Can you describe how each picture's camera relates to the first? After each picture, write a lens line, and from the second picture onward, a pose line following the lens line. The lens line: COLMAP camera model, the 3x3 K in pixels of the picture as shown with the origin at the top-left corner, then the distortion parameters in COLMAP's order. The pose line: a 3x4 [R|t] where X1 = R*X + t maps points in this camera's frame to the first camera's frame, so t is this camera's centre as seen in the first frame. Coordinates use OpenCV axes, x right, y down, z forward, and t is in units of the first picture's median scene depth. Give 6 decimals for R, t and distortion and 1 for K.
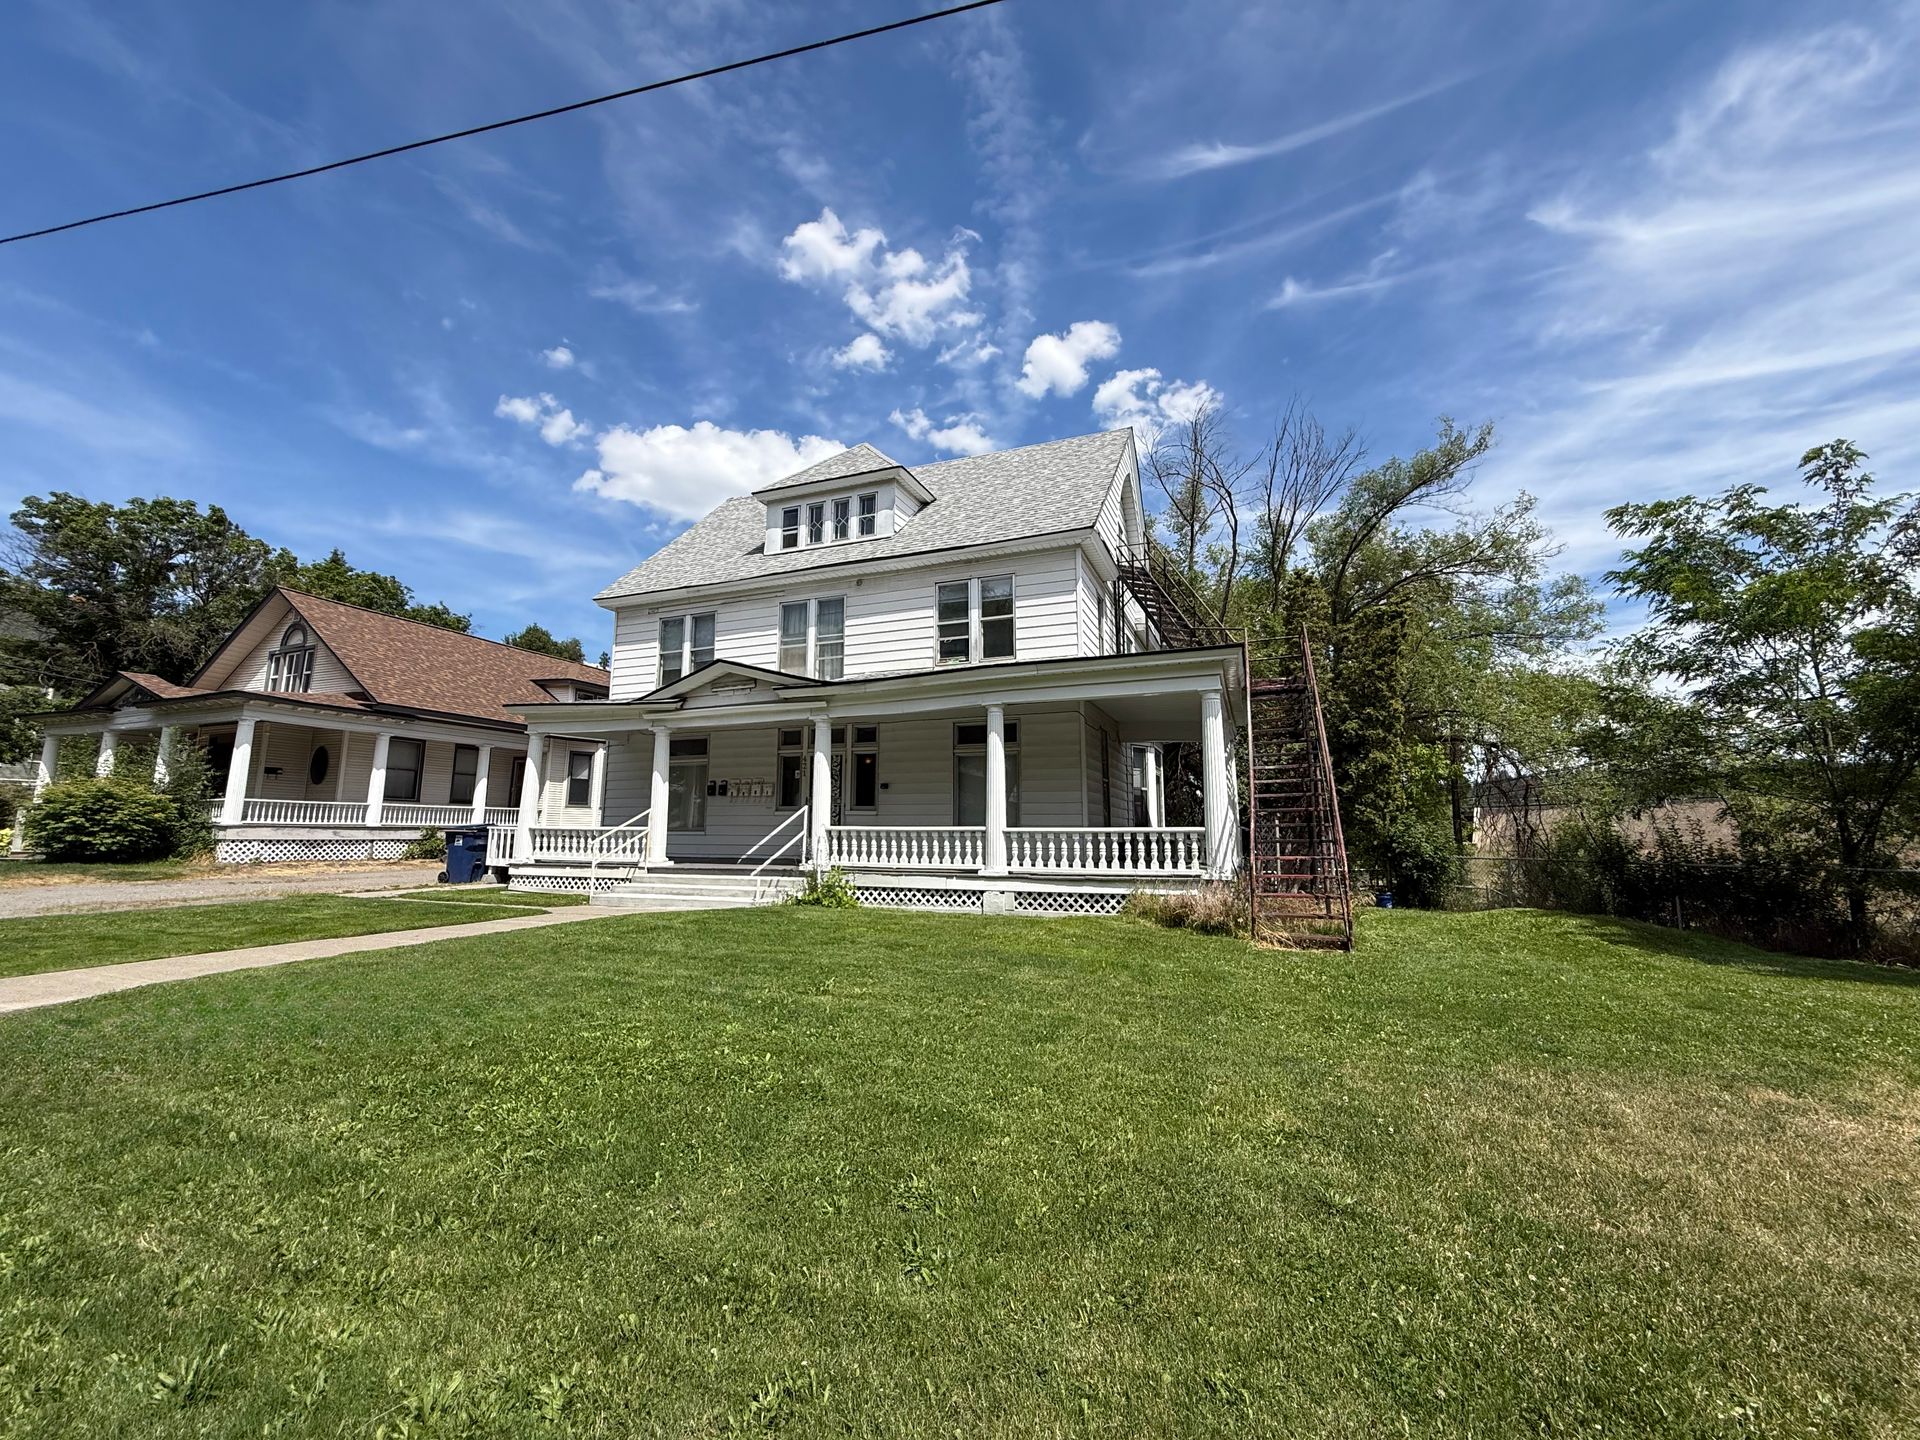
lens RADIAL K [[760.3, 0, 957.9], [0, 760.3, 718.3], [0, 0, 1]] dist [-0.000791, 0.000016]
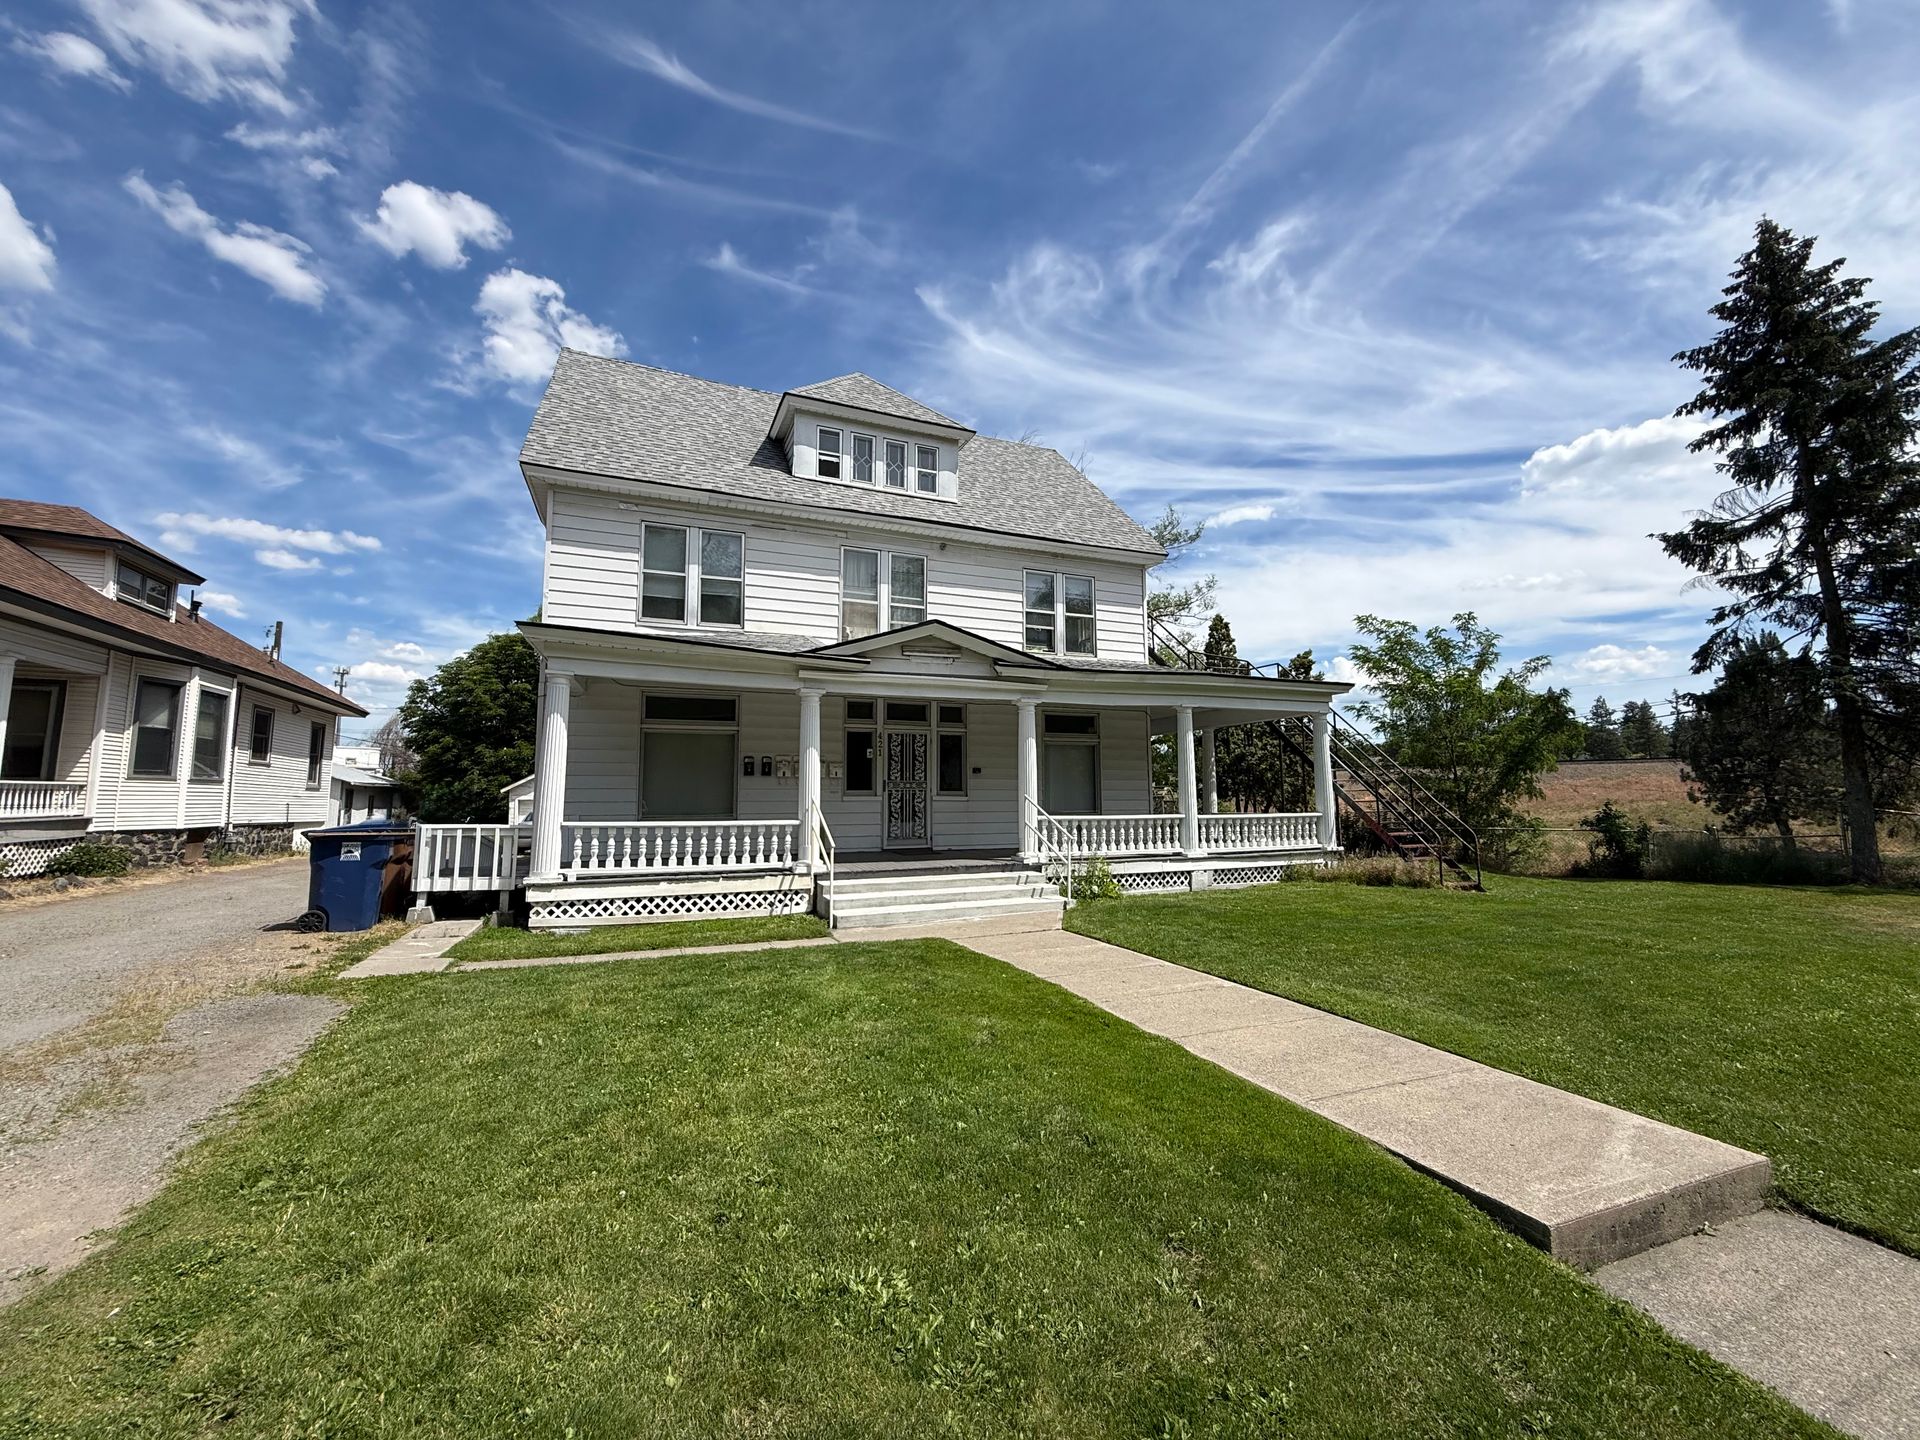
lens RADIAL K [[760.3, 0, 959.9], [0, 760.3, 716.7], [0, 0, 1]] dist [-0.000791, 0.000016]
pose [[0.717653, 0.069751, 0.692899, -0.785710], [-0.097373, 0.995248, 0.000664, 0.023621], [-0.689560, -0.067946, 0.721034, 0.336630]]
